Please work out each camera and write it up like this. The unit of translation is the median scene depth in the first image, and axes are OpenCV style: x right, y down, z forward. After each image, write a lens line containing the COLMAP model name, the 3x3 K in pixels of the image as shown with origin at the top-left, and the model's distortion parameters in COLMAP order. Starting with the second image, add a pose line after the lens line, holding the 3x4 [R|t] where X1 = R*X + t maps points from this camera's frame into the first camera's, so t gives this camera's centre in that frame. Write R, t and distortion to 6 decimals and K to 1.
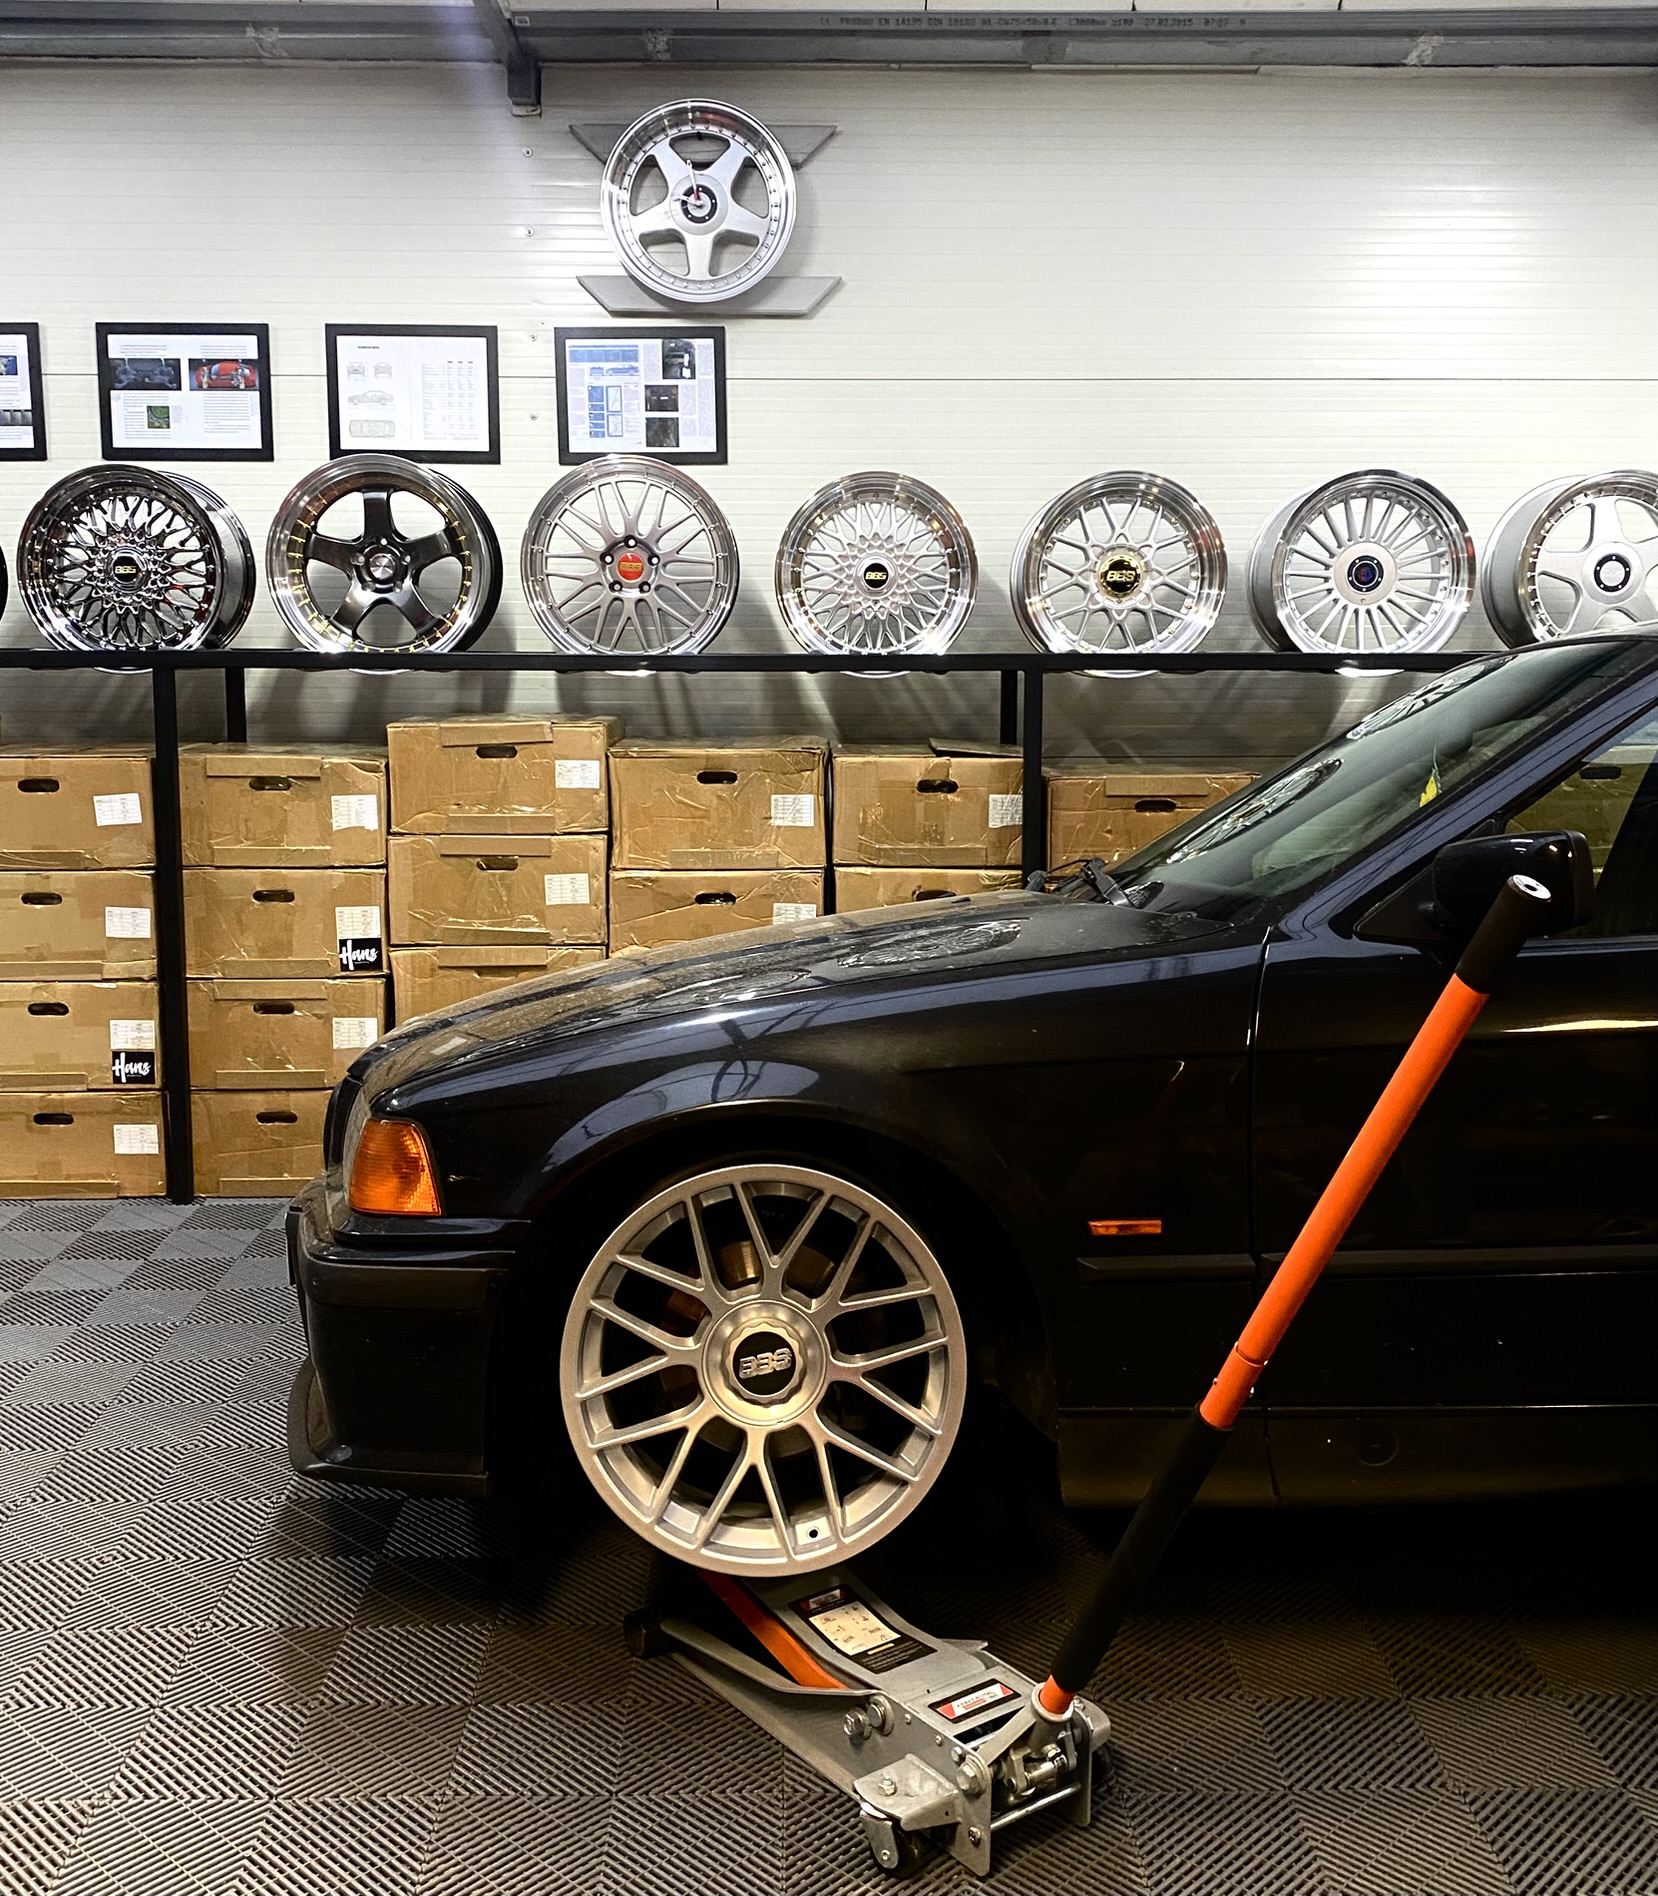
lens RADIAL K [[1943.3, 0, 849.5], [0, 1943.3, 905.5], [0, 0, 1]] dist [0.002367, 0.000000]
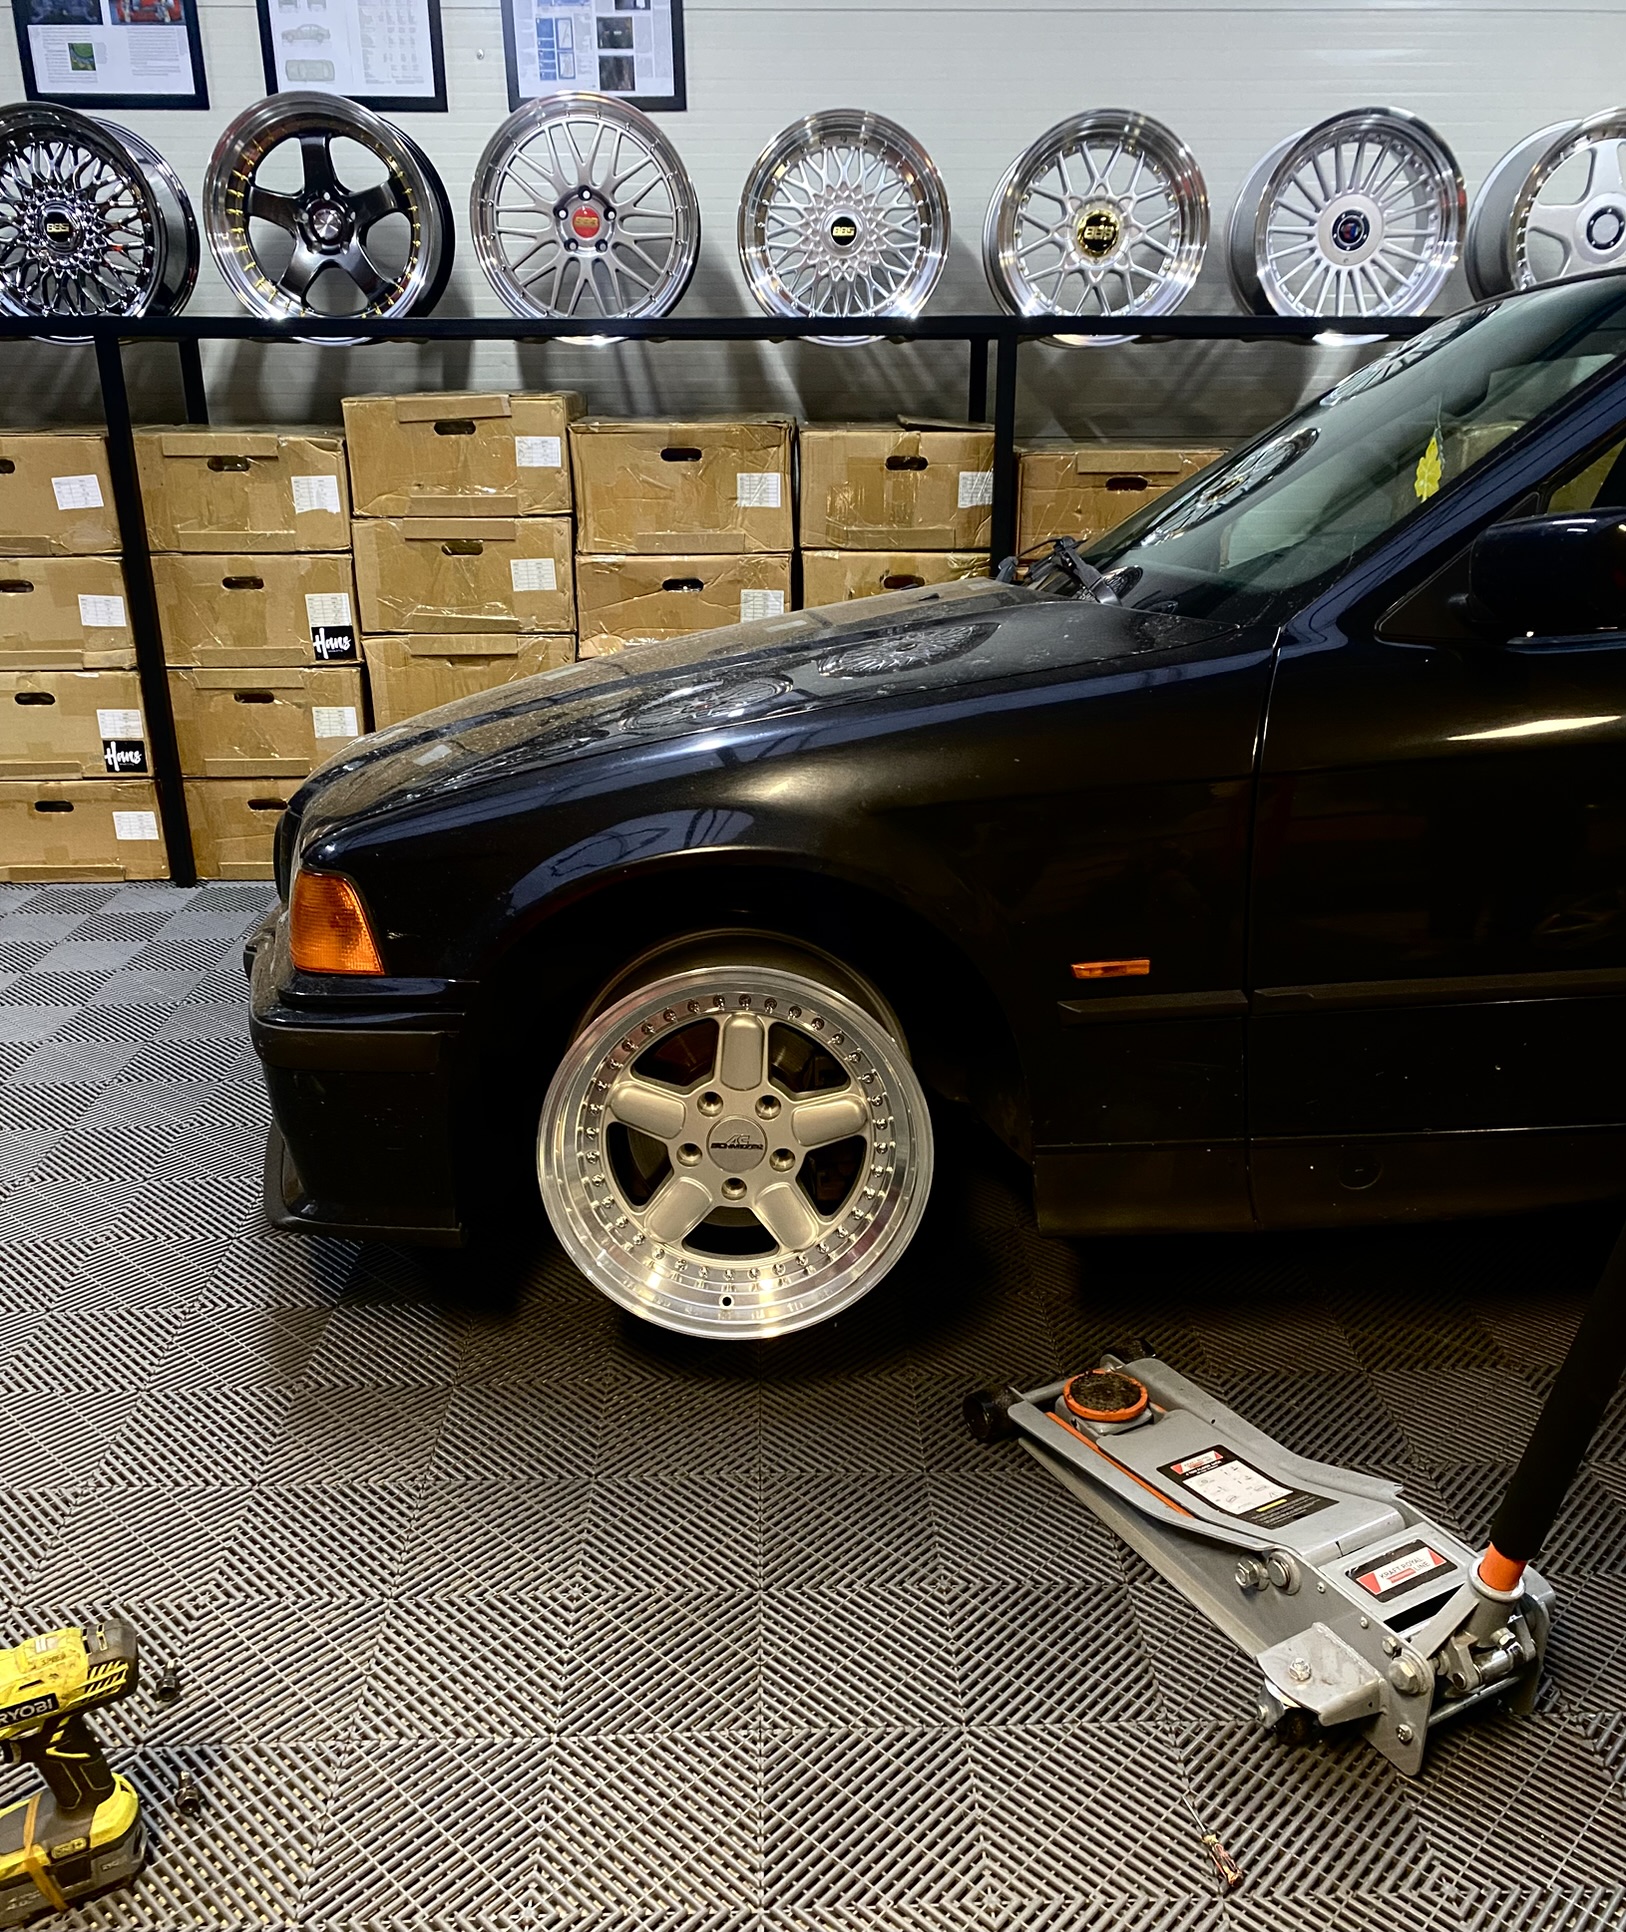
lens RADIAL K [[1668.3, 0, 793.5], [0, 1668.3, 1037.6], [0, 0, 1]] dist [0.043900, -0.021511]
pose [[0.999923, -0.003556, -0.011884, -0.002634], [0.006392, 0.968752, 0.247949, 0.009106], [0.010631, -0.248006, 0.968700, 0.103788]]
